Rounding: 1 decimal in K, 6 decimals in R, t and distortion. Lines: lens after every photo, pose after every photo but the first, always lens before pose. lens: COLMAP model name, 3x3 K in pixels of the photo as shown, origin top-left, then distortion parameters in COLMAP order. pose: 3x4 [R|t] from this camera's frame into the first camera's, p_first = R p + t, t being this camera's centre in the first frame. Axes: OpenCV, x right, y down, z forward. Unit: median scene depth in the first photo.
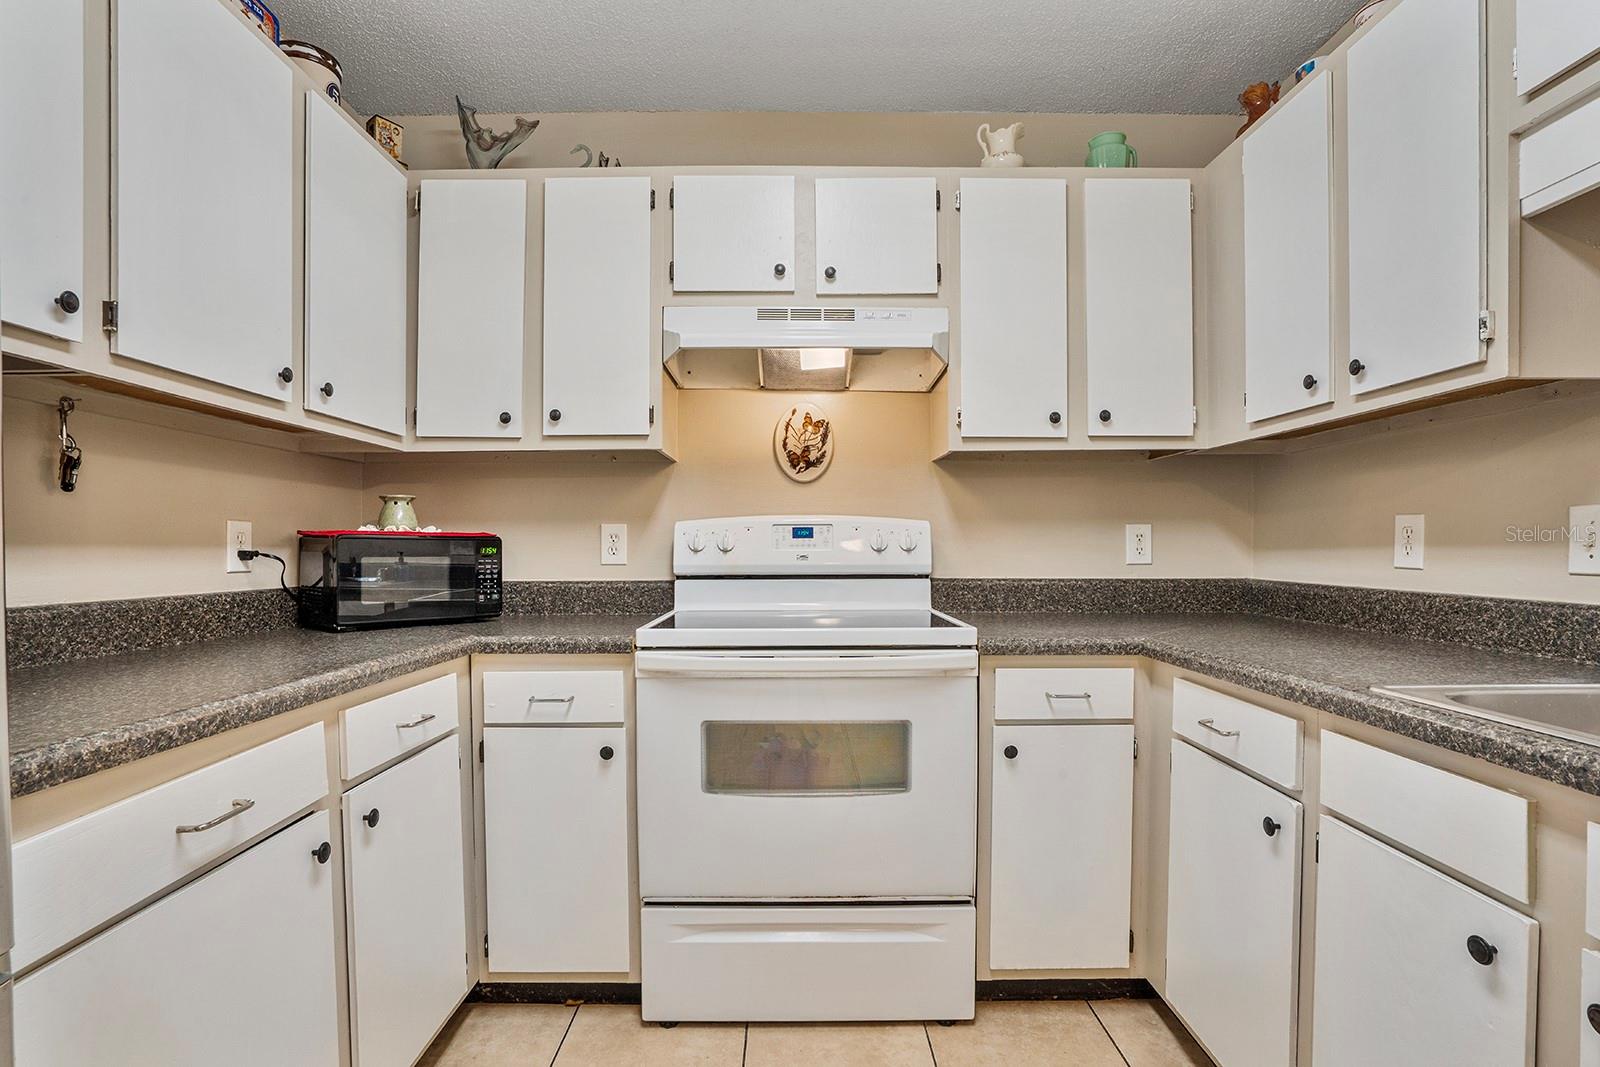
lens RADIAL K [[757.6, 0, 798.8], [0, 757.6, 554.6], [0, 0, 1]] dist [-0.061221, 0.023862]
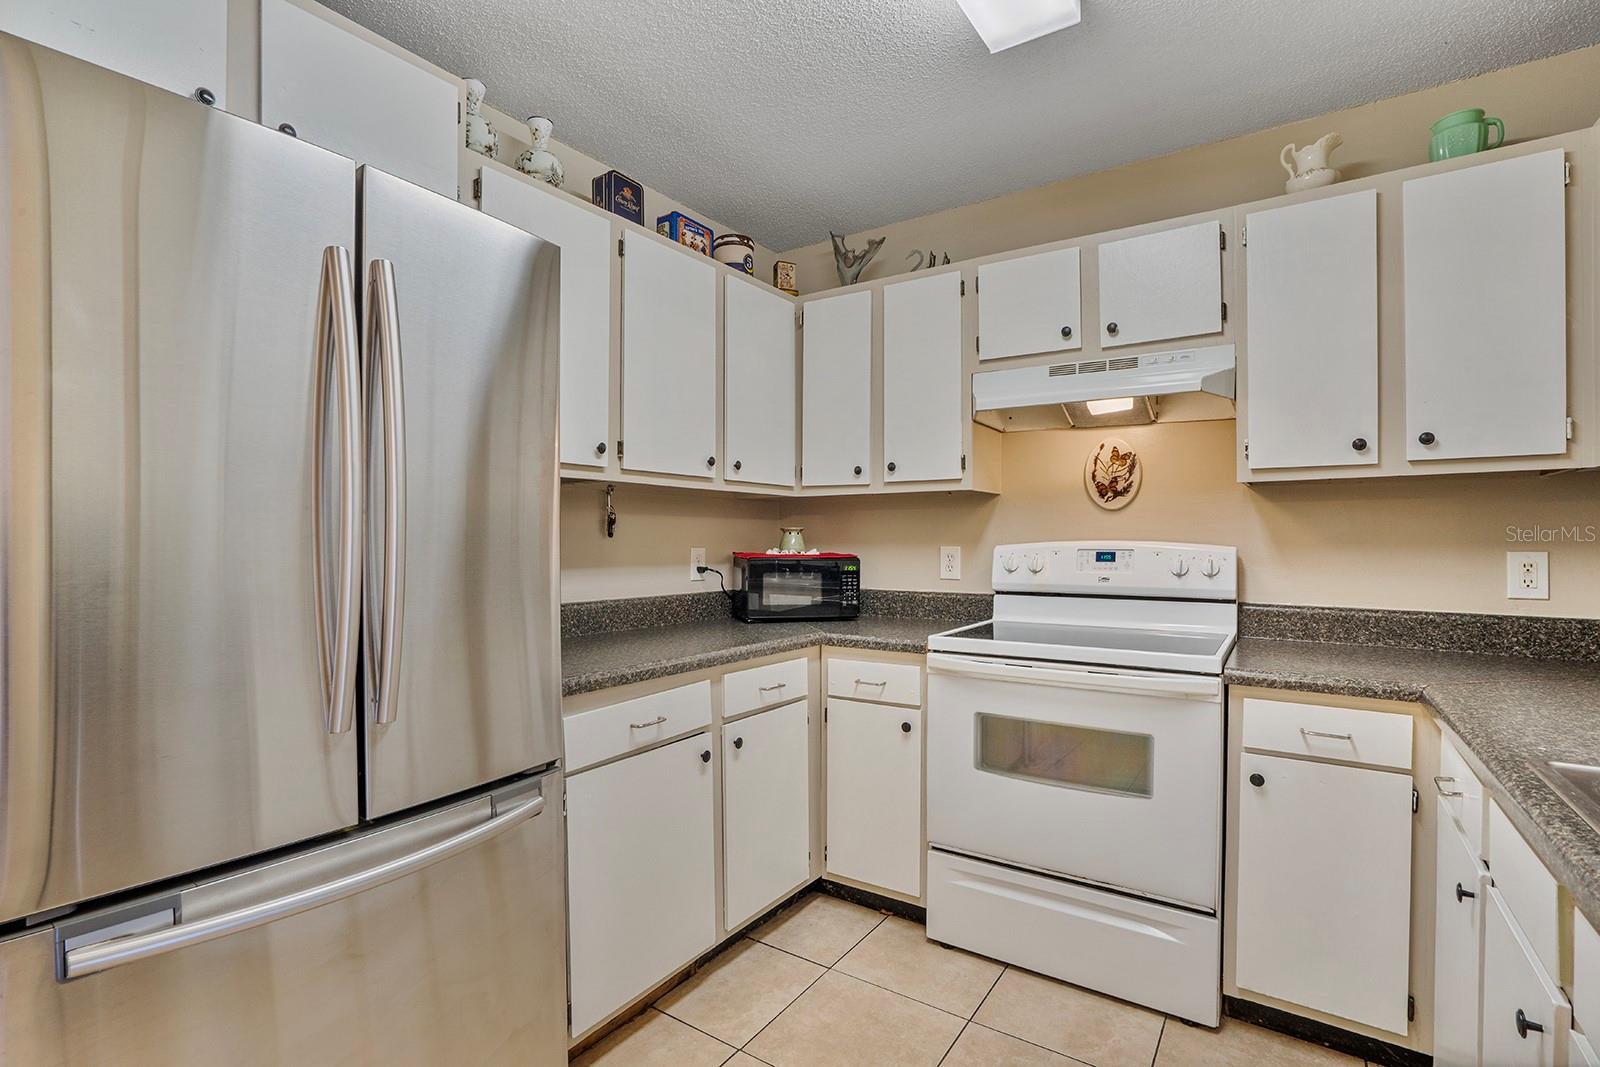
lens RADIAL K [[762.2, 0, 792.2], [0, 762.2, 538.3], [0, 0, 1]] dist [-0.063215, 0.027921]
pose [[0.819690, 0.004048, -0.572793, 0.300229], [-0.008007, 0.999958, -0.004392, -0.054946], [0.572751, 0.008186, 0.819688, -0.190593]]
